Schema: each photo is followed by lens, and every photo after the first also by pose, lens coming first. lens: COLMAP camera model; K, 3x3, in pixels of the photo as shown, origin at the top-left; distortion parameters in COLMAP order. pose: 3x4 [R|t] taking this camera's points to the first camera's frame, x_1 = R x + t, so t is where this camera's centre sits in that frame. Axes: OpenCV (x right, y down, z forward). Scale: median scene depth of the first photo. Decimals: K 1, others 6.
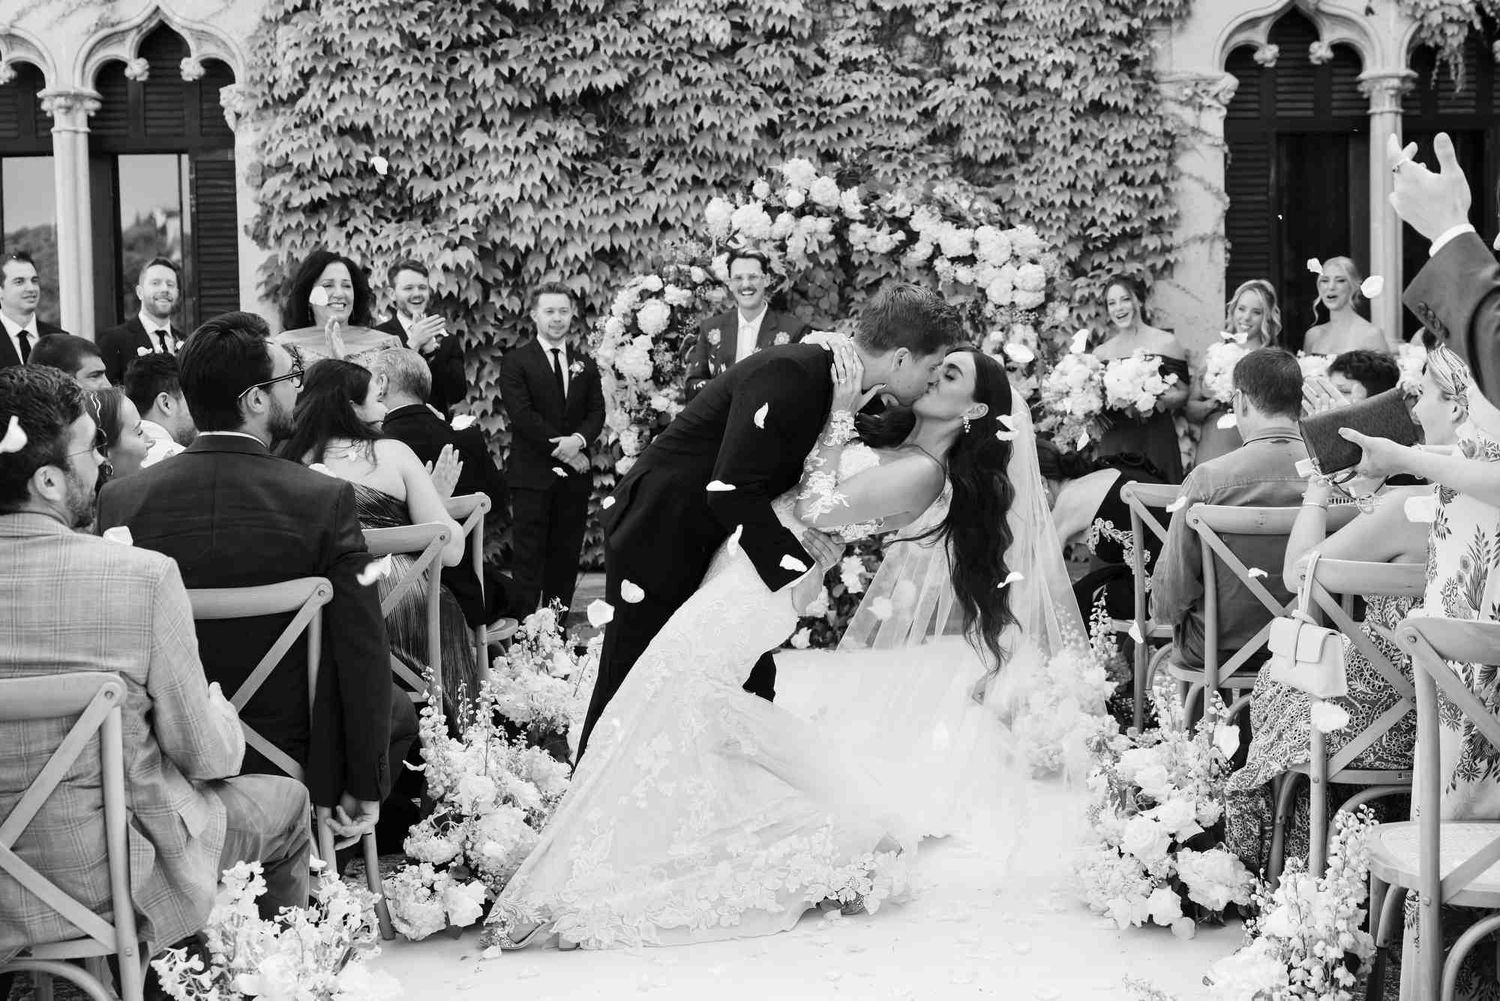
lens RADIAL K [[2007.5, 0, 750.0], [0, 2007.5, 500.5], [0, 0, 1]] dist [-0.012140, 0.030942]
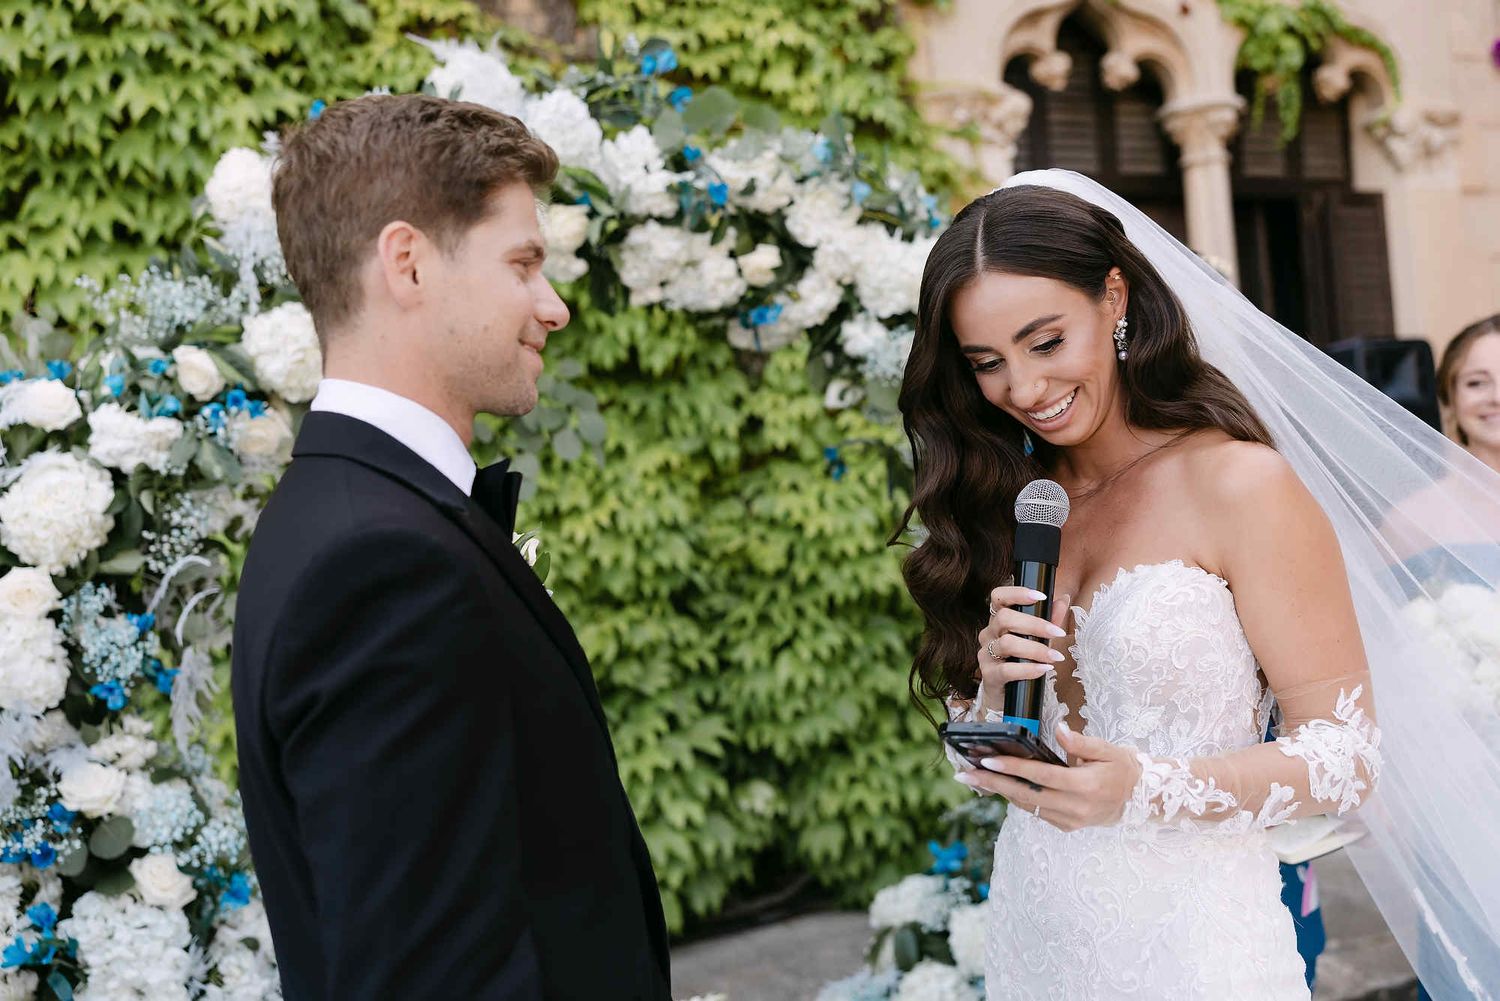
lens RADIAL K [[1591.6, 0, 789.9], [0, 1591.6, 503.0], [0, 0, 1]] dist [0.003205, 0.018040]
pose [[0.917868, -0.052979, 0.393333, -0.033216], [0.090936, 0.992759, -0.078489, -0.051307], [-0.386327, 0.107811, 0.916039, 0.597086]]
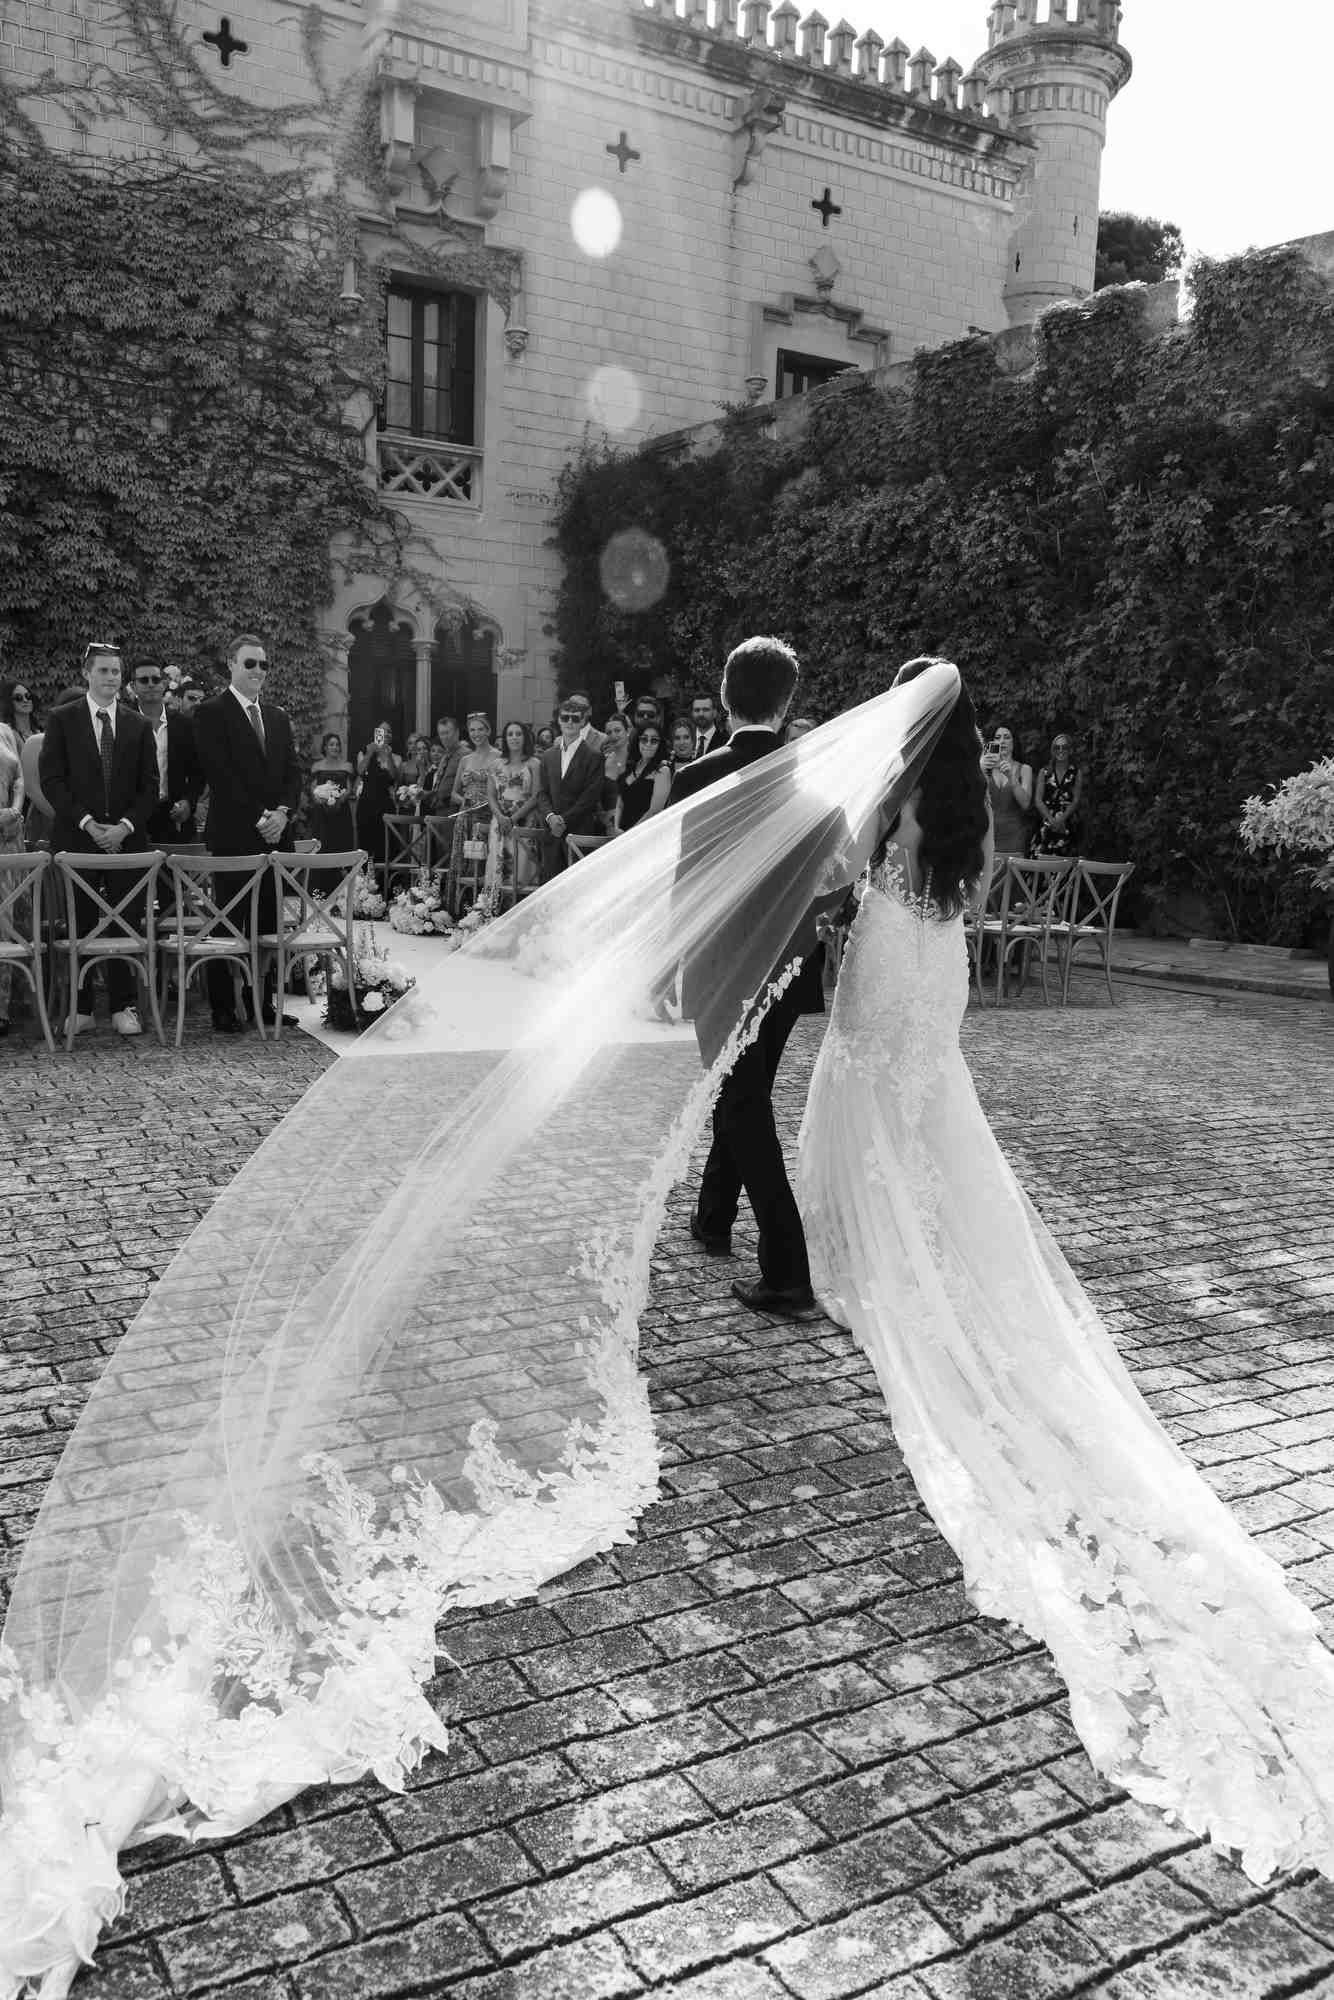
lens RADIAL K [[1602.2, 0, 667.0], [0, 1602.2, 1000.0], [0, 0, 1]] dist [0.005477, -0.008344]
pose [[0.868044, -0.011727, 0.496348, -0.295584], [-0.017203, 0.998410, 0.053674, 0.063936], [-0.496189, -0.055130, 0.866463, -0.582833]]
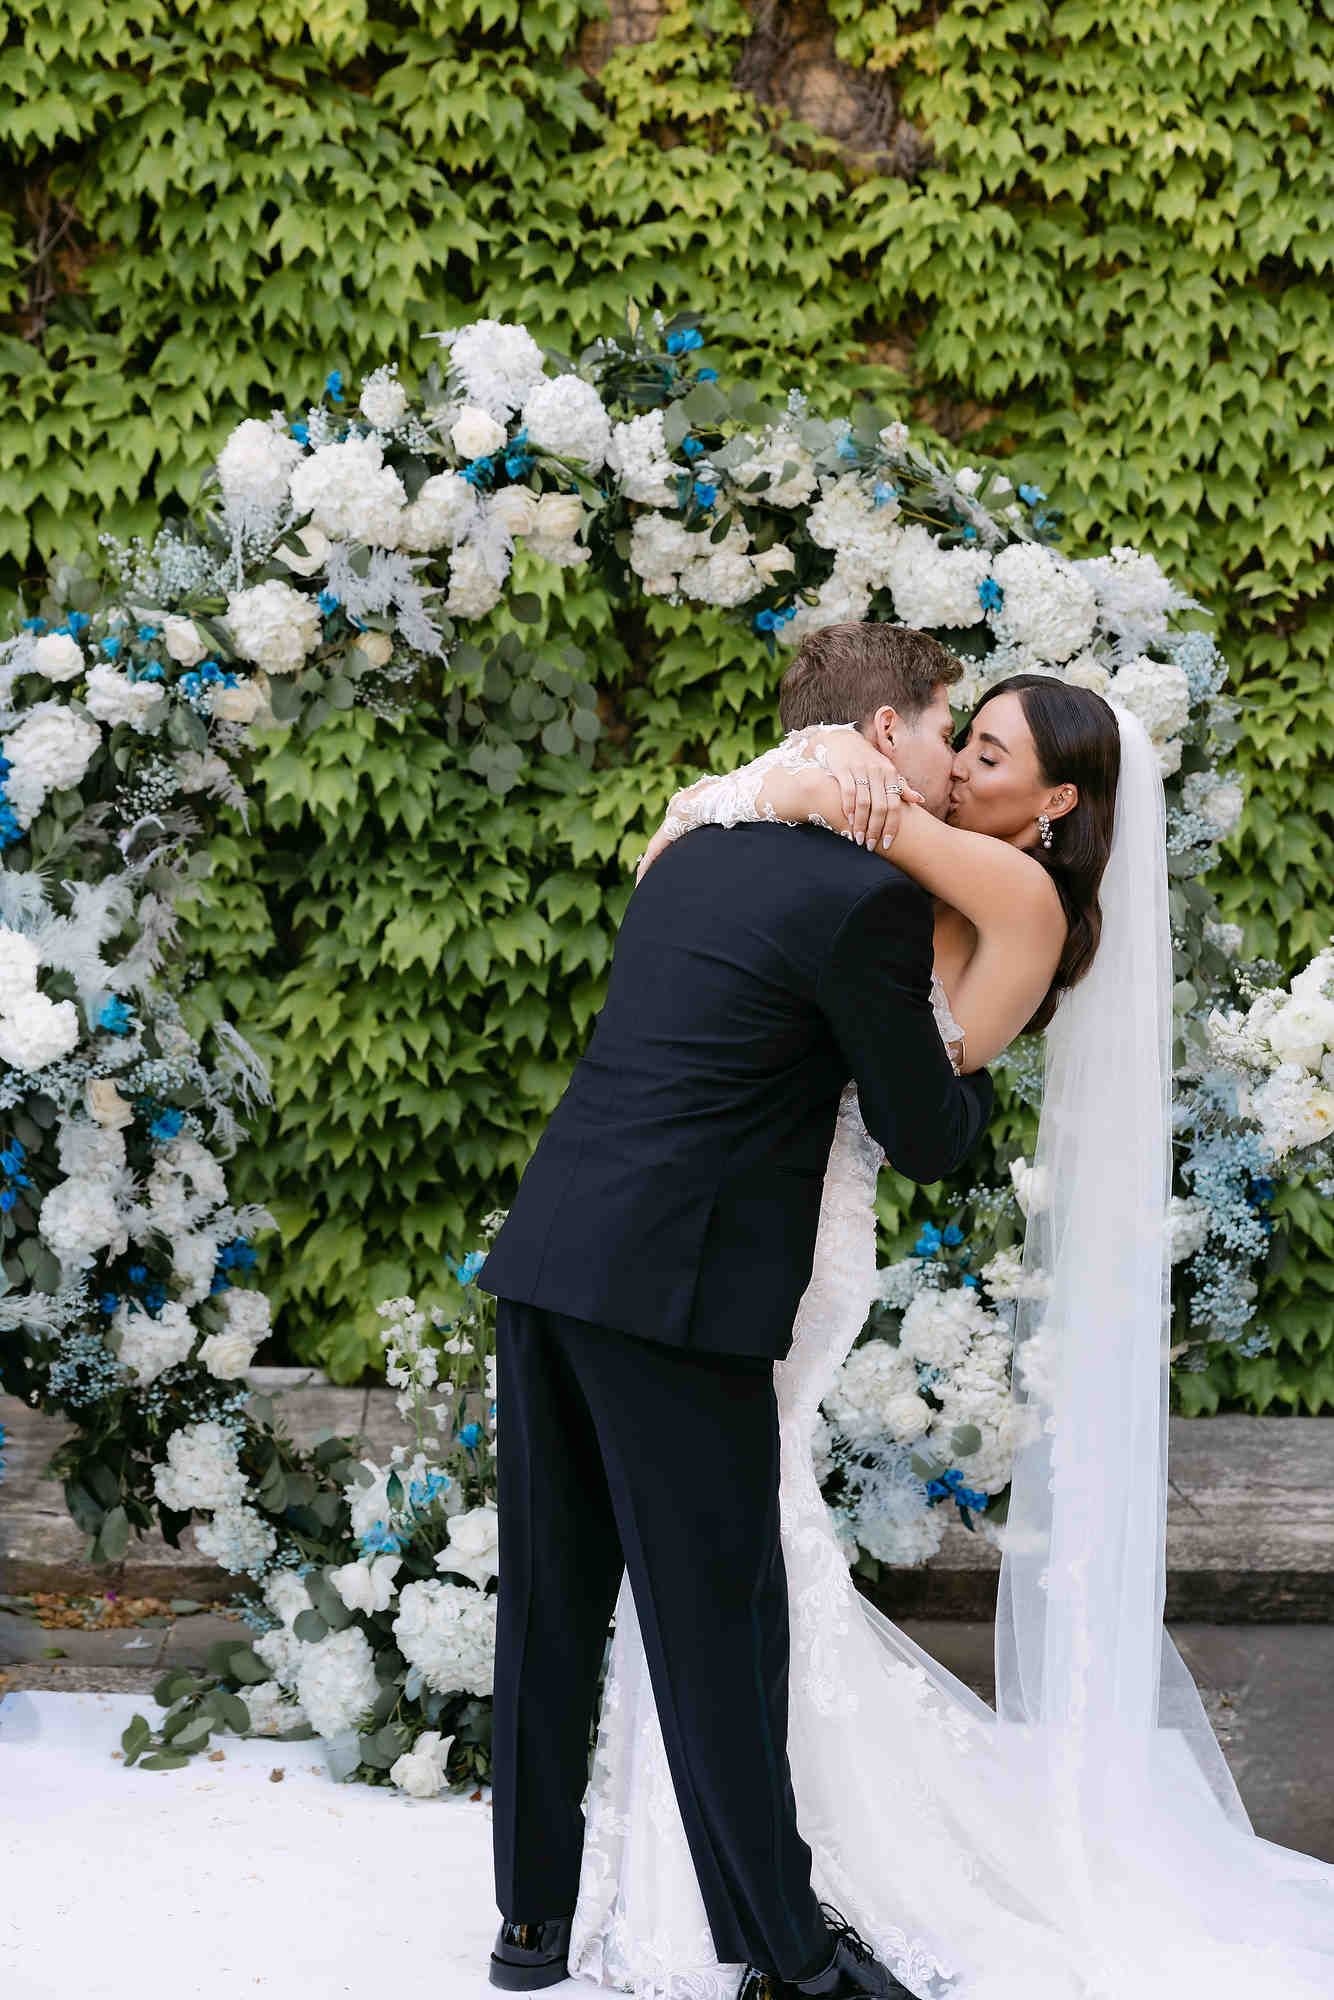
lens RADIAL K [[3310.6, 0, 667.0], [0, 3310.6, 1000.0], [0, 0, 1]] dist [0.015514, -0.081650]
pose [[0.997431, 0.048330, 0.052881, 0.023804], [-0.048091, 0.998826, -0.005786, -0.042248], [-0.053099, 0.003228, 0.998584, 0.351910]]
